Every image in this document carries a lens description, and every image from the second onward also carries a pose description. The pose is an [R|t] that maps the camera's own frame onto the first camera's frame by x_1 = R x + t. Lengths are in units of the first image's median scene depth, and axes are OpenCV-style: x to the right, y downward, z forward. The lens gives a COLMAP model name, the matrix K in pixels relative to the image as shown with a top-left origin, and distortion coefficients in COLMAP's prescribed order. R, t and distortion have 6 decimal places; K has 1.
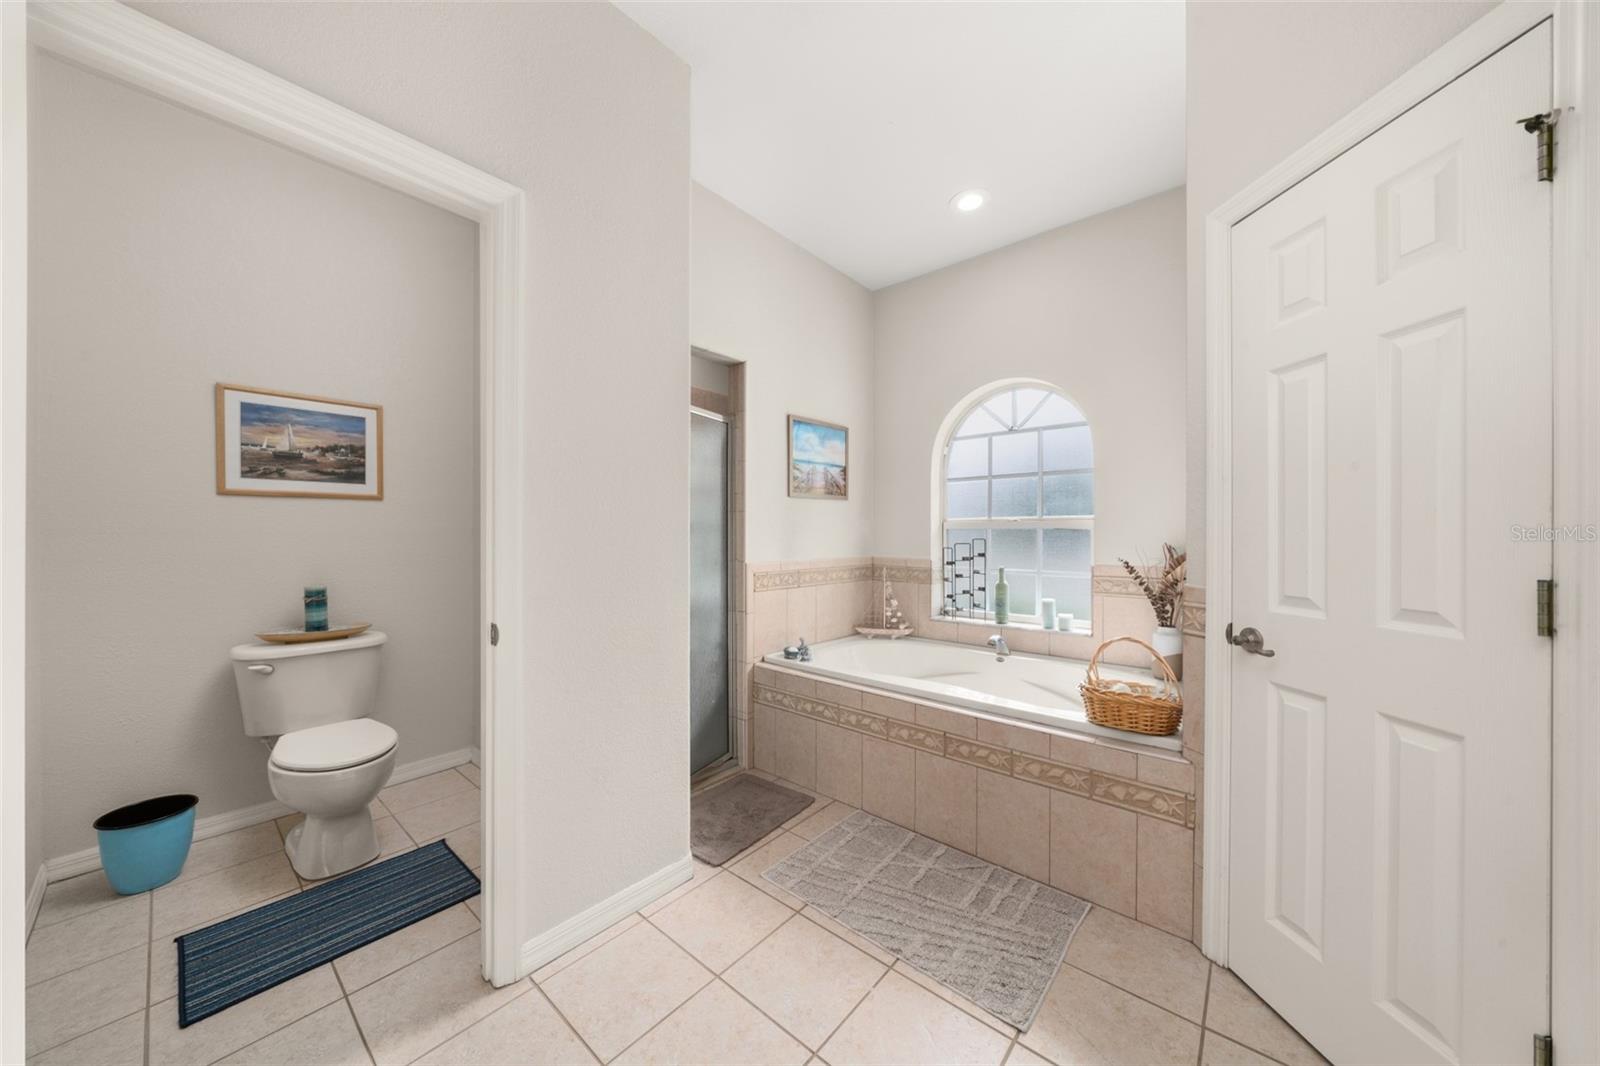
lens RADIAL K [[547.6, 0, 794.5], [0, 547.6, 538.4], [0, 0, 1]] dist [-0.000338, 0.000029]
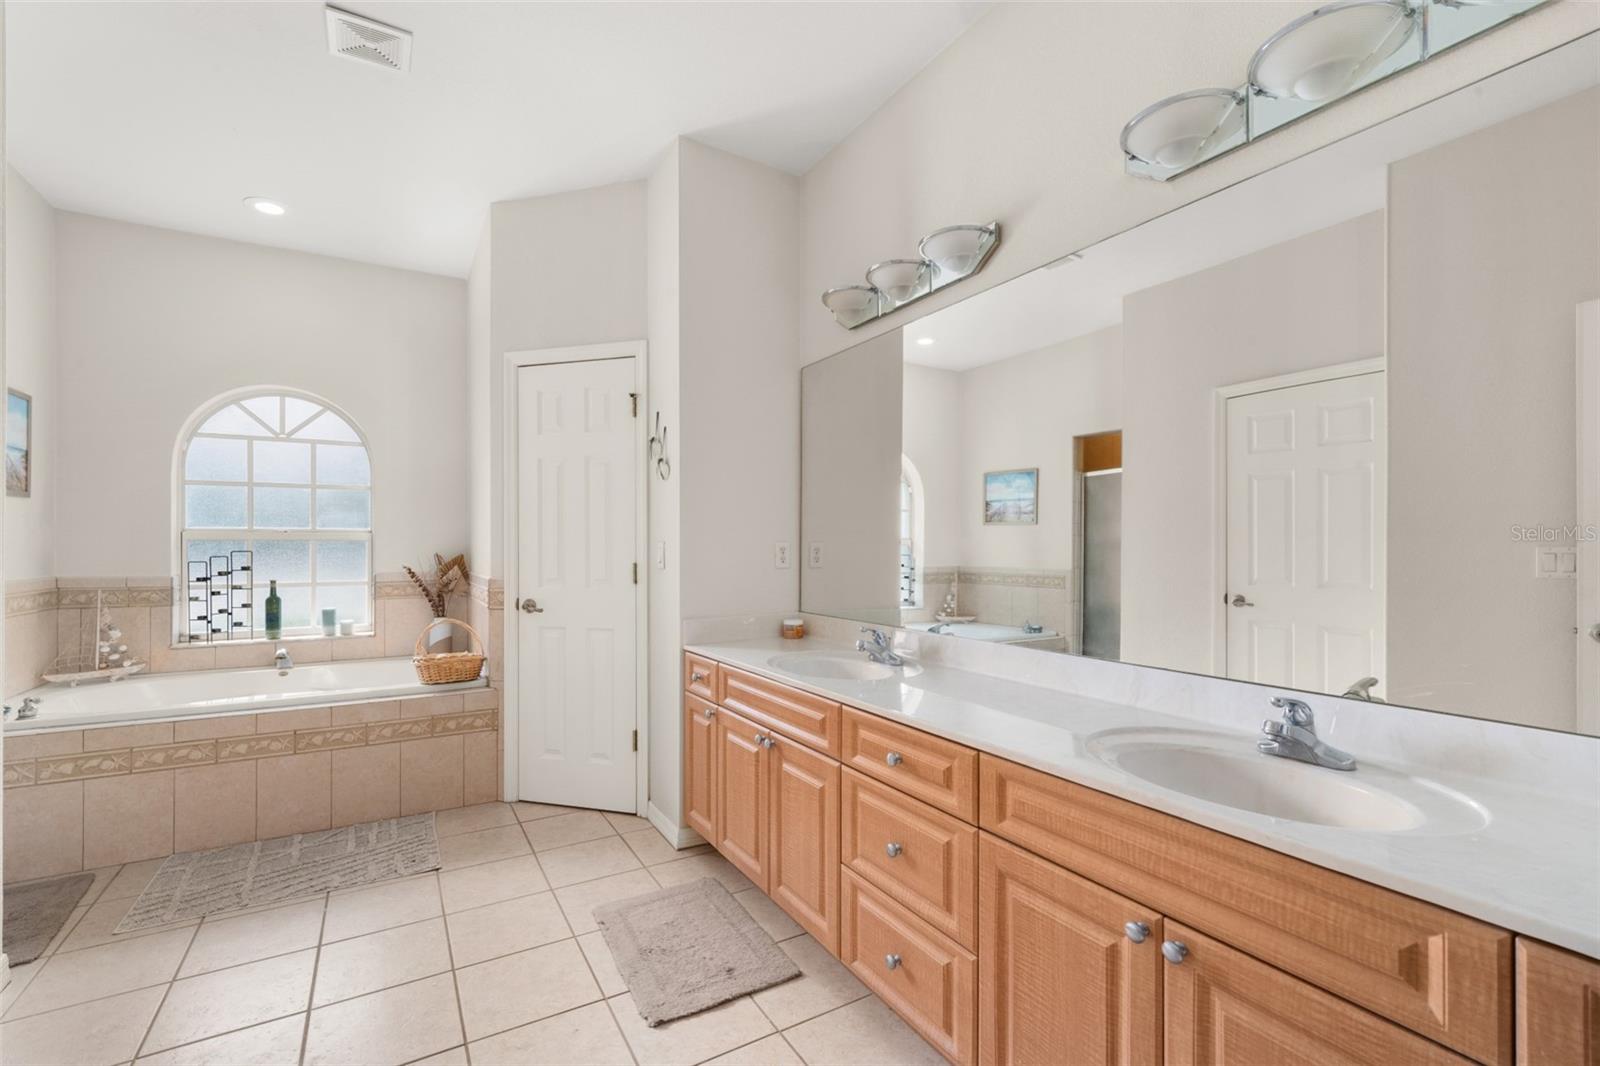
lens RADIAL K [[705.1, 0, 800.0], [0, 705.1, 533.0], [0, 0, 1]] dist [-0.016758, 0.000047]
pose [[0.308203, 0.015603, 0.951193, -0.507365], [0.007973, 0.999788, -0.018983, 0.000425], [-0.951287, 0.013434, 0.308013, -0.256222]]
